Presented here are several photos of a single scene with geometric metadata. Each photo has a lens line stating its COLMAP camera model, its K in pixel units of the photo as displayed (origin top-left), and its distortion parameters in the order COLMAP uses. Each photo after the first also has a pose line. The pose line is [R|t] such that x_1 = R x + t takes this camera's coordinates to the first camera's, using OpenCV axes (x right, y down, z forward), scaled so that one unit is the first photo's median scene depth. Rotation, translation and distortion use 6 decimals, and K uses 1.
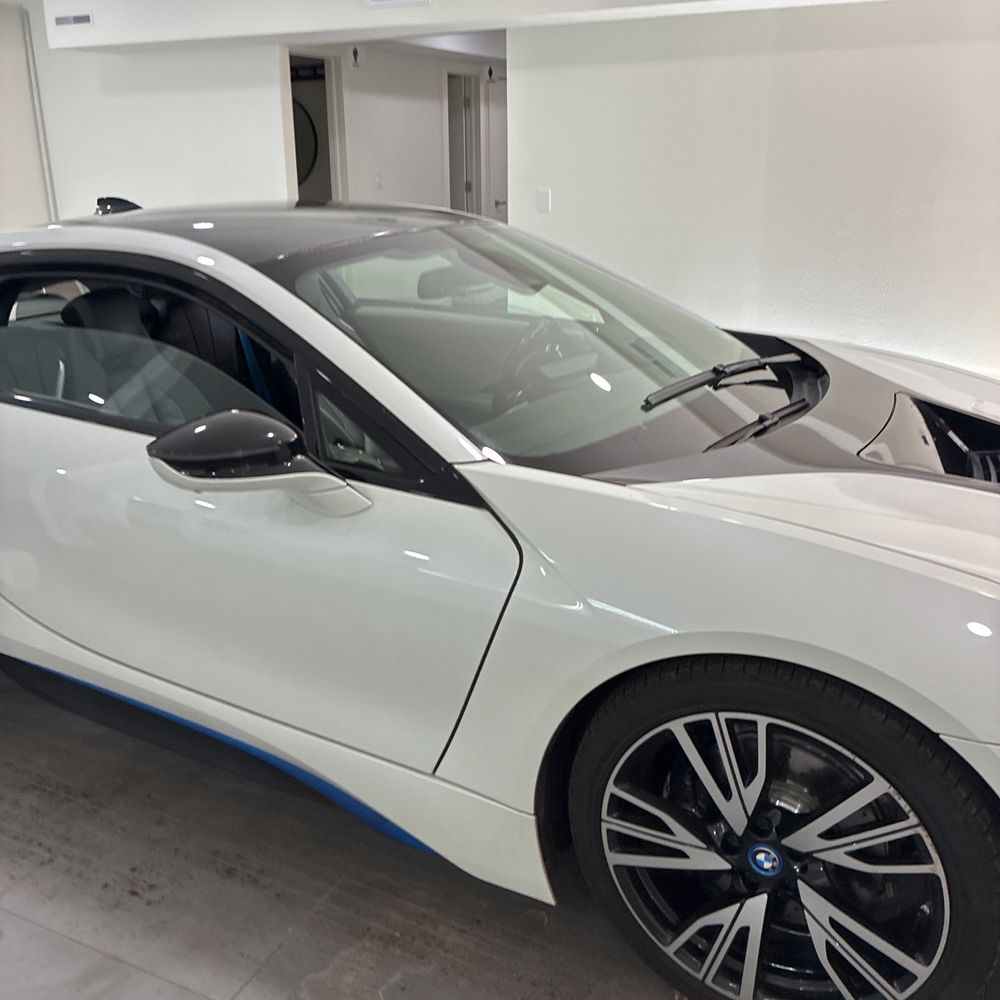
lens RADIAL K [[1001.7, 0, 500.0], [0, 1001.7, 500.0], [0, 0, 1]] dist [0.018291, 0.006381]
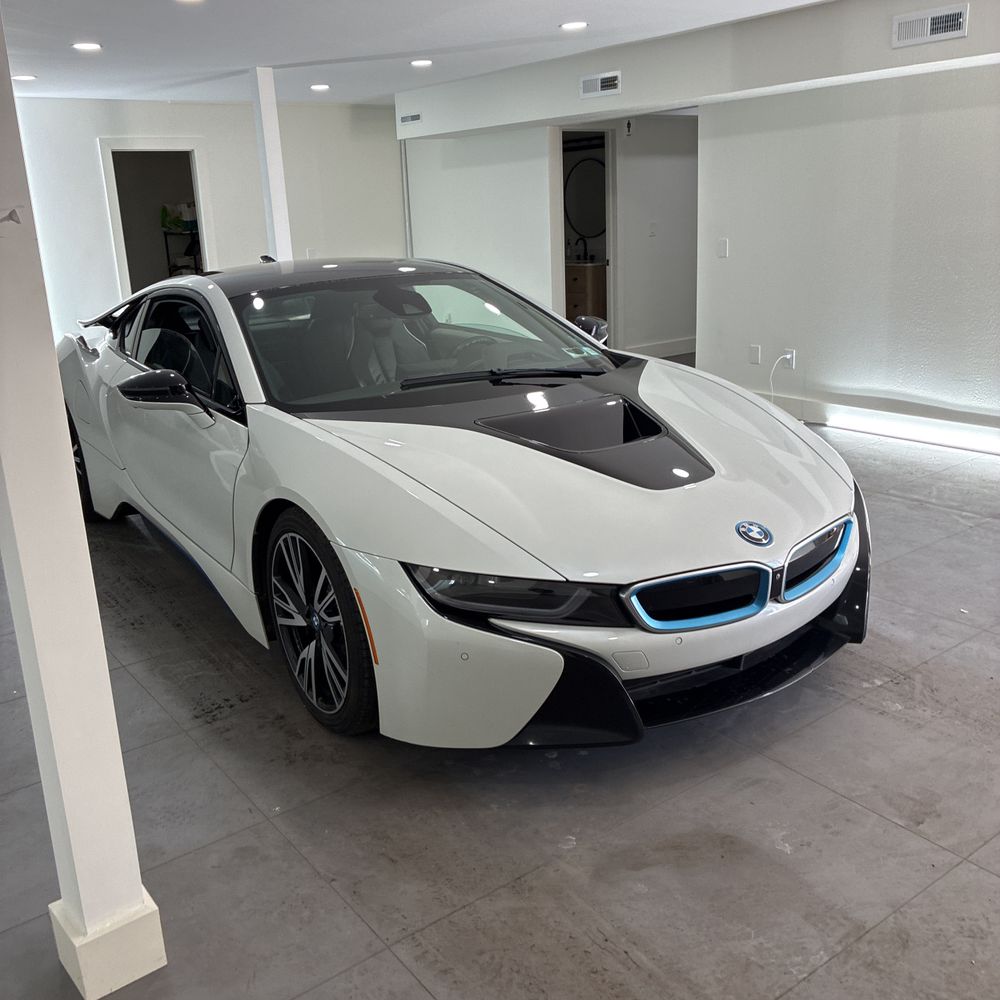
lens RADIAL K [[1000.2, 0, 510.6], [0, 1000.2, 511.5], [0, 0, 1]] dist [0.054163, -0.079615]
pose [[0.890948, 0.110678, -0.440412, 1.344366], [-0.120861, 0.992657, 0.004961, 0.103808], [0.437727, 0.048809, 0.897782, -0.497821]]
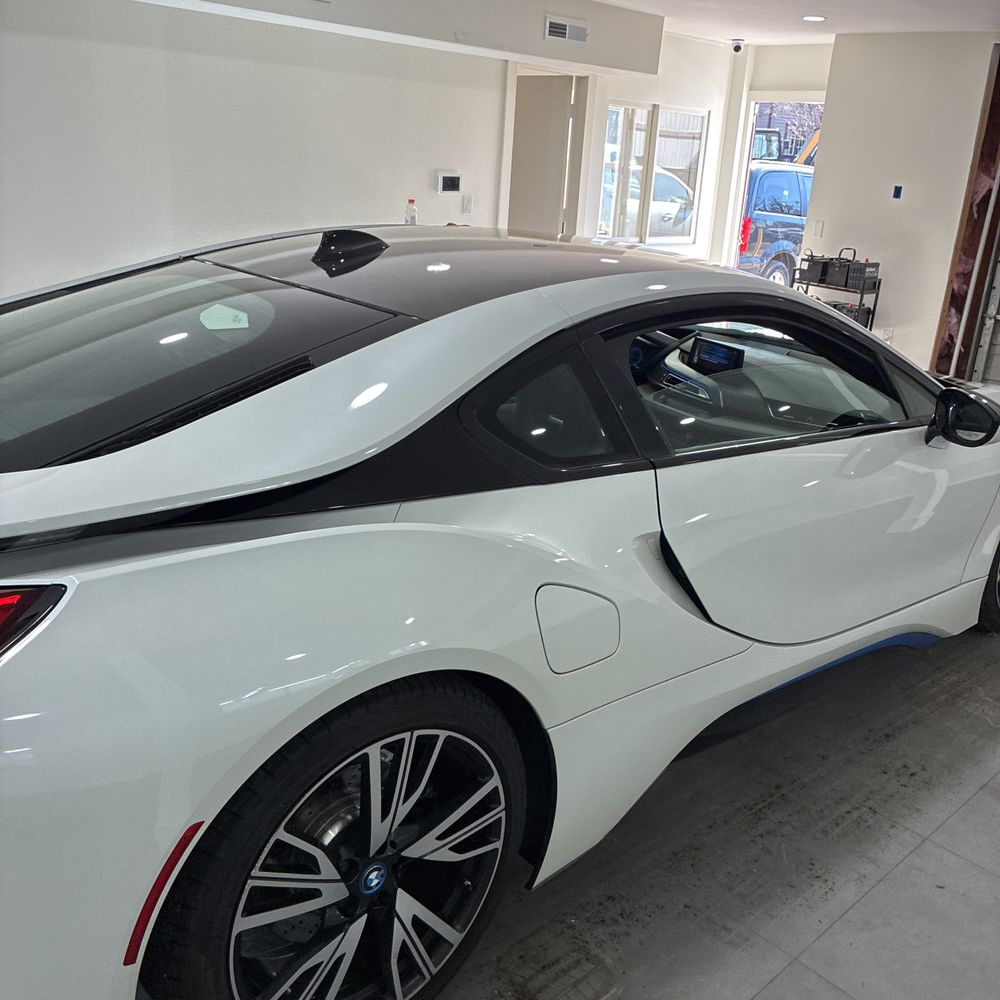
lens RADIAL K [[1007.8, 0, 508.2], [0, 1007.8, 495.3], [0, 0, 1]] dist [0.005792, 0.034267]
pose [[0.342412, -0.269484, 0.900074, -2.020483], [0.240019, 0.951286, 0.193508, -0.417868], [-0.908375, 0.149775, 0.390413, 1.128372]]
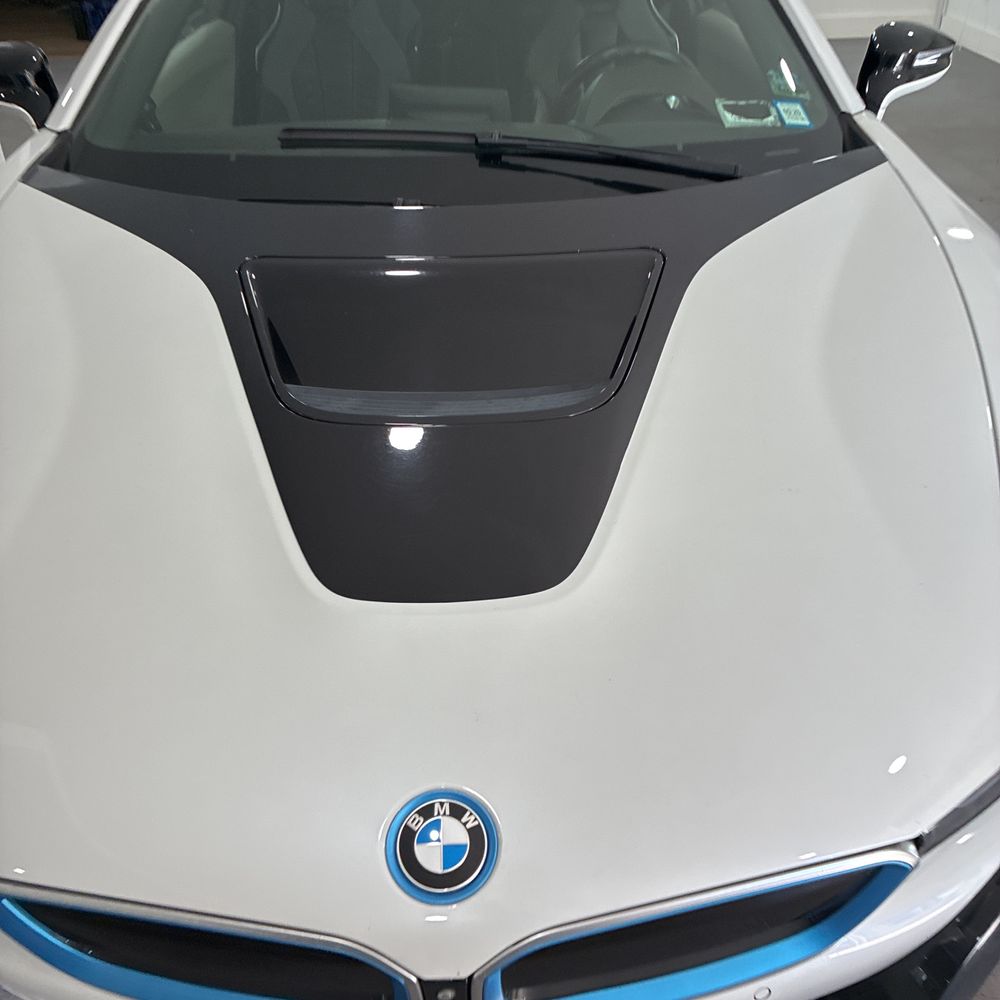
lens RADIAL K [[1007.7, 0, 517.1], [0, 1007.7, 513.1], [0, 0, 1]] dist [0.026237, -0.009356]
pose [[0.480914, 0.504205, -0.717286, 1.307844], [-0.283290, 0.863580, 0.417104, -0.301112], [0.829740, 0.002609, 0.558144, 0.872918]]
